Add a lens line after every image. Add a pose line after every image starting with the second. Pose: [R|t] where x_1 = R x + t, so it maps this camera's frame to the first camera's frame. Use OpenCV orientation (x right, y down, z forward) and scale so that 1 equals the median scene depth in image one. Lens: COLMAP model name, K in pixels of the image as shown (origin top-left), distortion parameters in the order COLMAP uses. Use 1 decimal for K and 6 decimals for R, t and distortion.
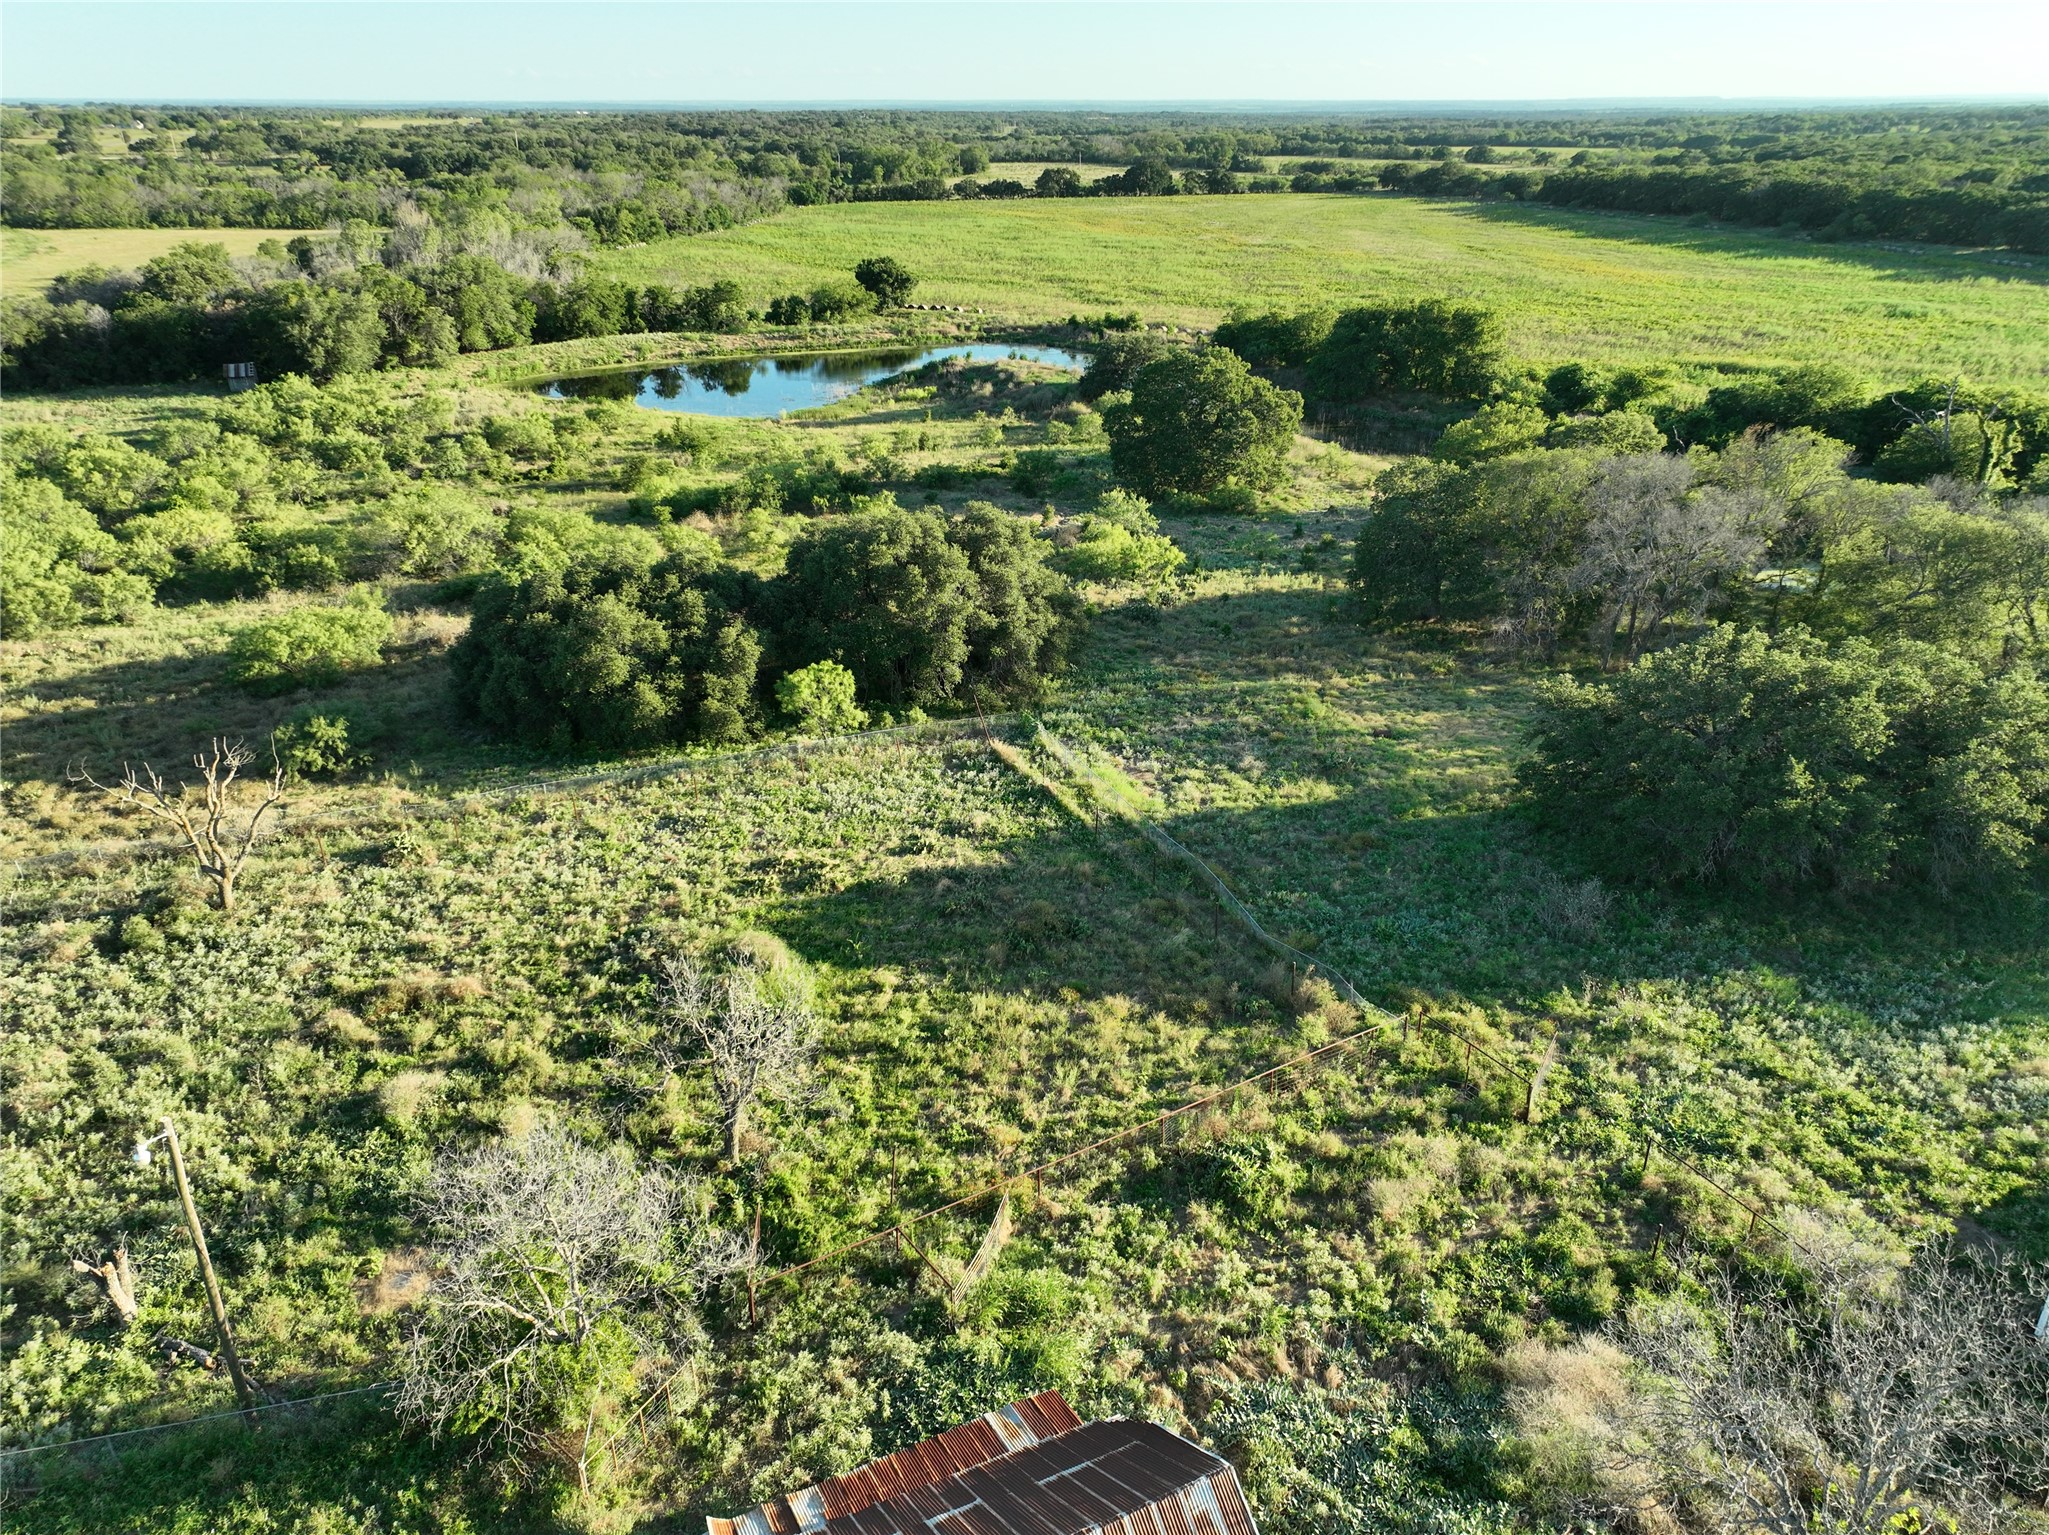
lens RADIAL K [[1454.4, 0, 1024.5], [0, 1454.4, 767.5], [0, 0, 1]] dist [-0.016581, 0.030364]
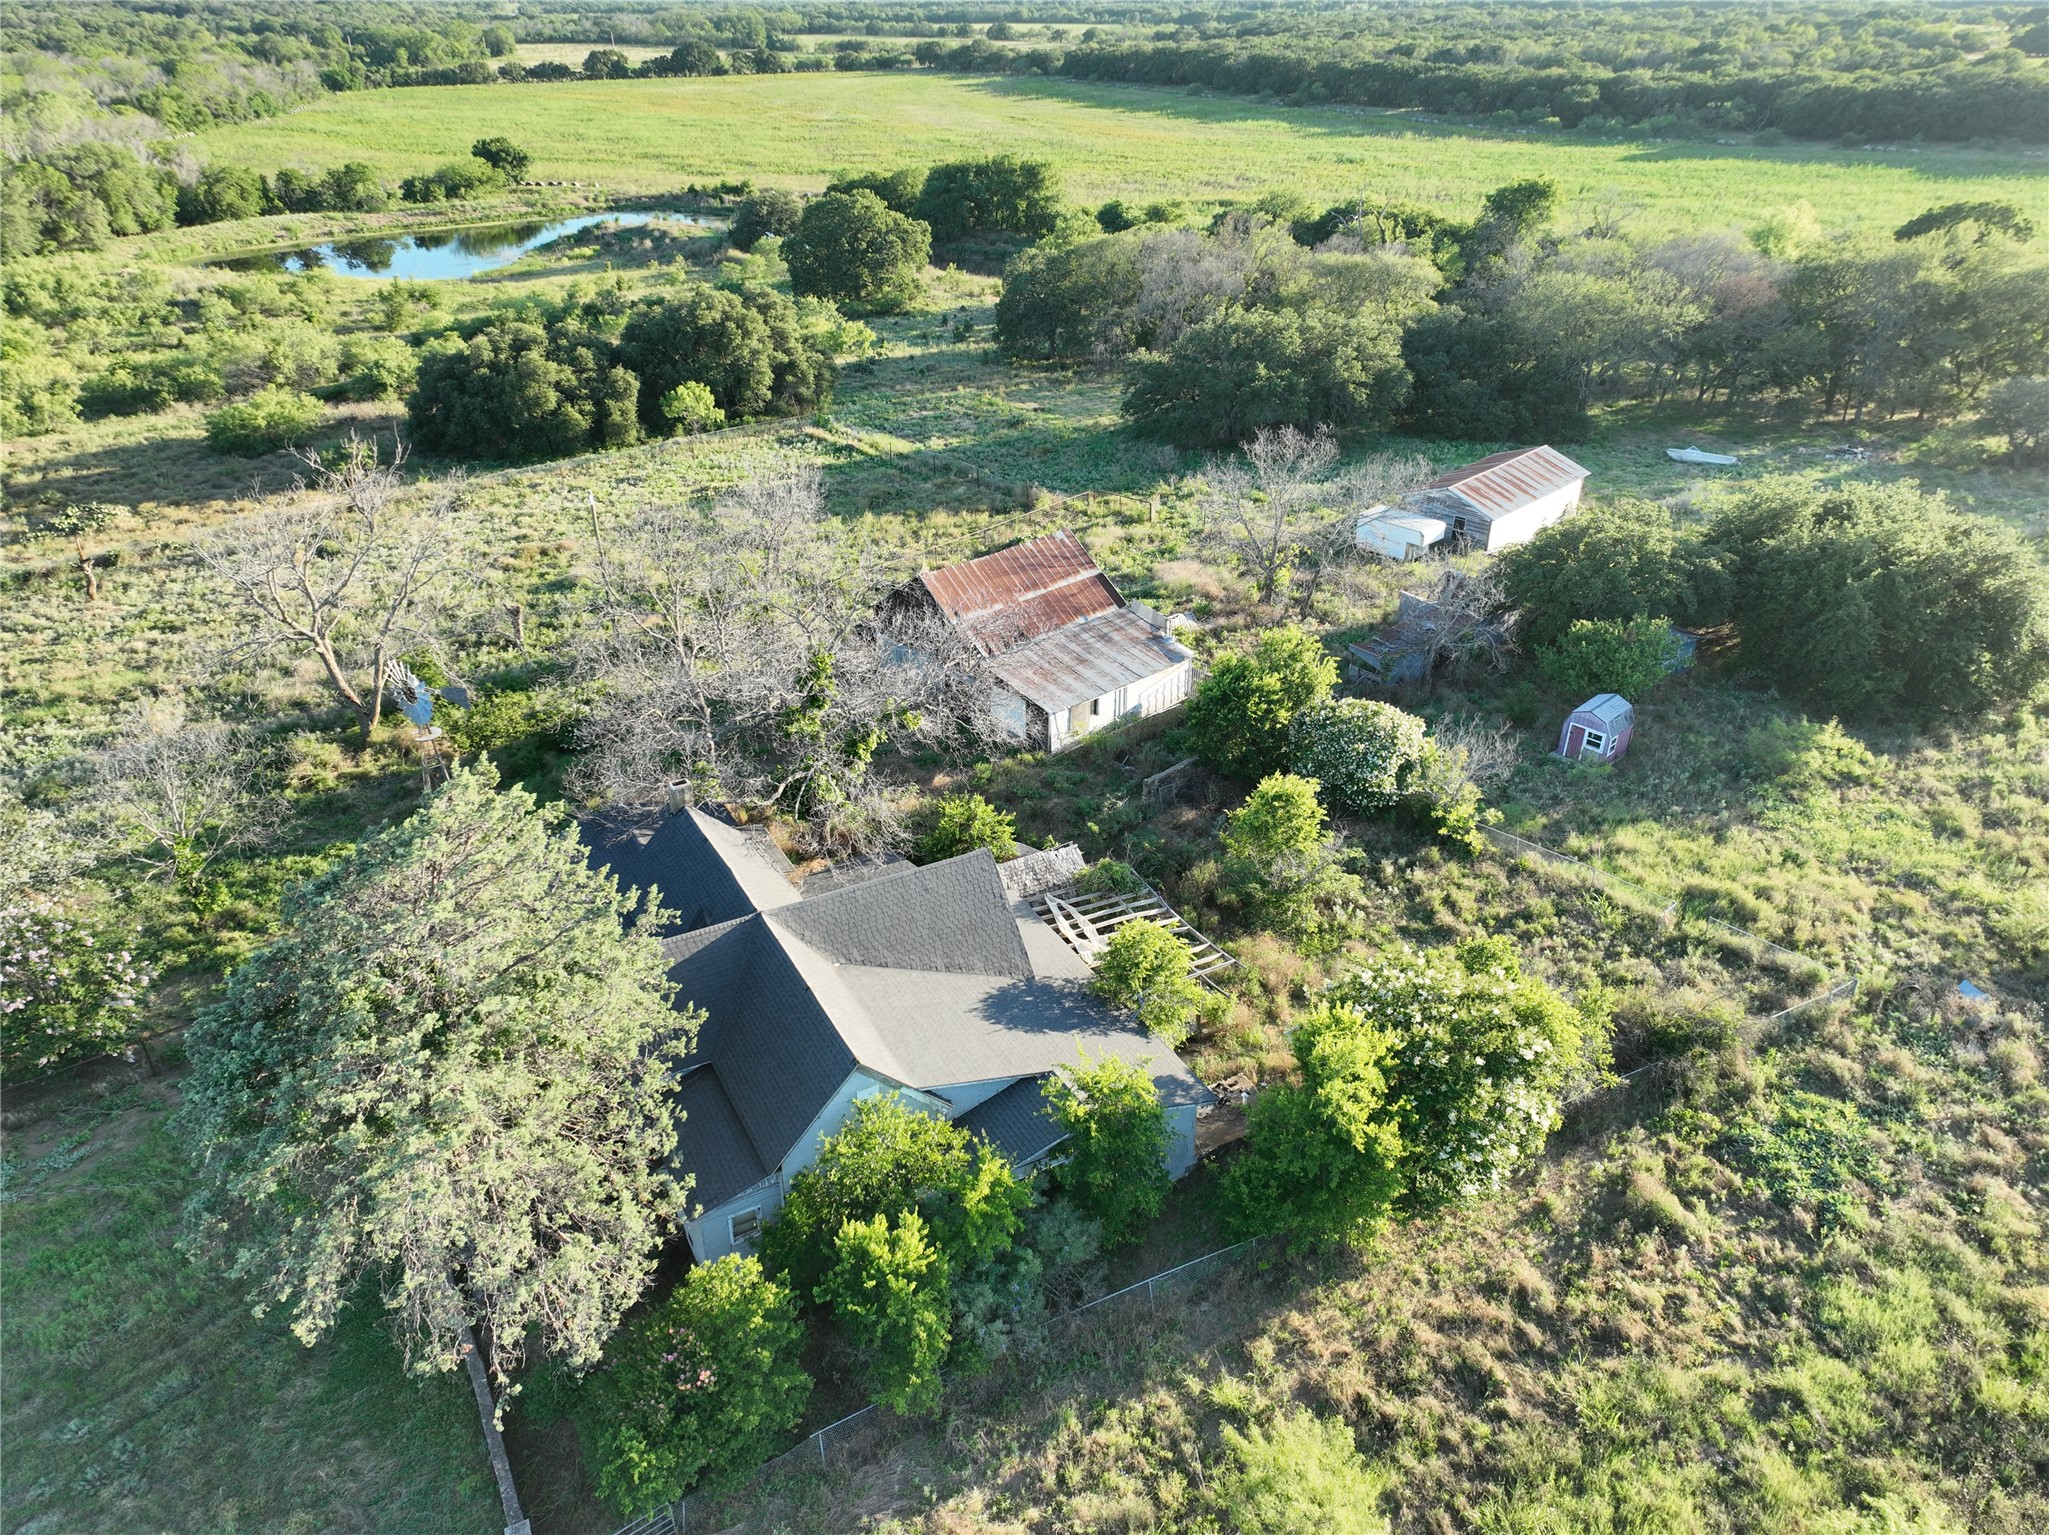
lens RADIAL K [[1454.4, 0, 1024.5], [0, 1454.4, 767.5], [0, 0, 1]] dist [-0.016581, 0.030364]
pose [[0.954968, -0.140125, 0.261538, -0.079157], [0.121682, 0.988879, 0.085509, 0.073869], [-0.270611, -0.049834, 0.961398, -0.182228]]
